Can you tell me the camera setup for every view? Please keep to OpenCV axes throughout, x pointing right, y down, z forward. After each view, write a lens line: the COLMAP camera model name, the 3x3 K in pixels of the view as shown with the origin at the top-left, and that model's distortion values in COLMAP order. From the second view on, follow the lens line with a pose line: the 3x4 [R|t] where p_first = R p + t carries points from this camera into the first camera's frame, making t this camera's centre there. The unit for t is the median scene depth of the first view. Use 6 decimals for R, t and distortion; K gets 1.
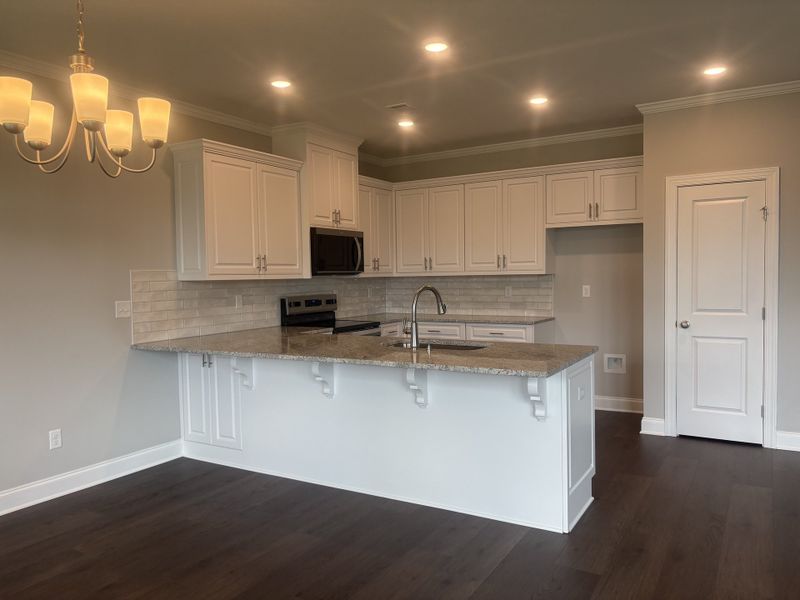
lens RADIAL K [[613.6, 0, 400.7], [0, 613.6, 302.5], [0, 0, 1]] dist [0.030101, -0.010241]
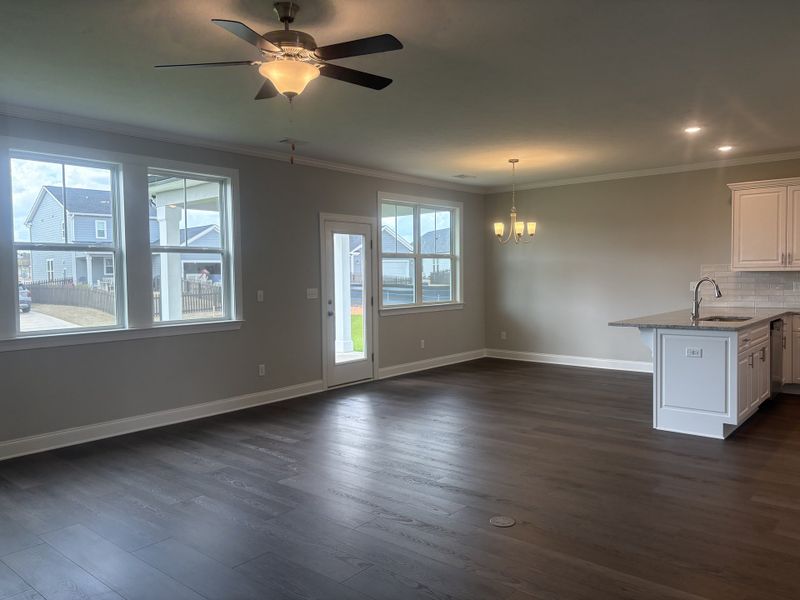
lens RADIAL K [[613.6, 0, 400.7], [0, 613.6, 302.5], [0, 0, 1]] dist [0.030101, -0.010241]
pose [[-0.169106, 0.064551, -0.983482, 1.202810], [-0.029512, 0.997074, 0.070518, -0.036353], [0.985156, 0.040950, -0.166706, 0.358261]]
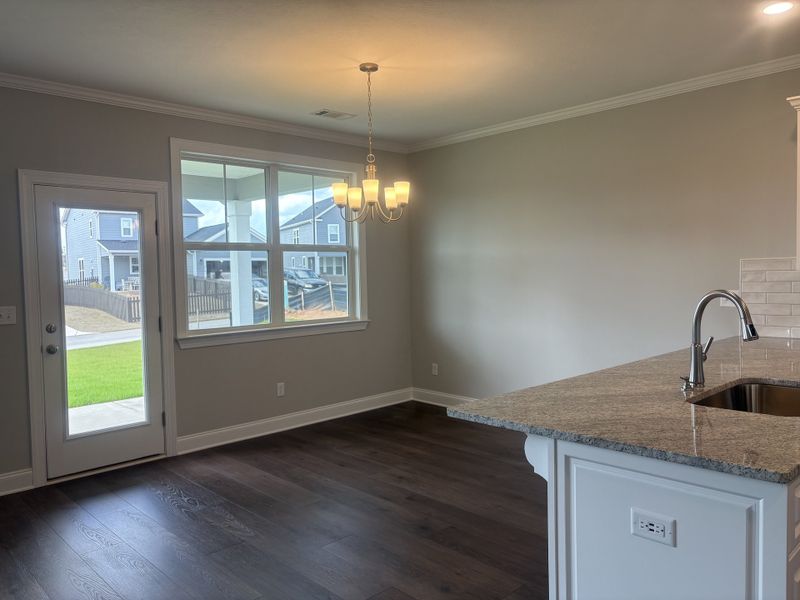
lens RADIAL K [[613.6, 0, 400.7], [0, 613.6, 302.5], [0, 0, 1]] dist [0.030101, -0.010241]
pose [[-0.267269, 0.071060, -0.960998, 0.520136], [-0.019907, 0.996657, 0.079233, -0.040982], [0.963416, 0.040307, -0.264961, 0.604290]]
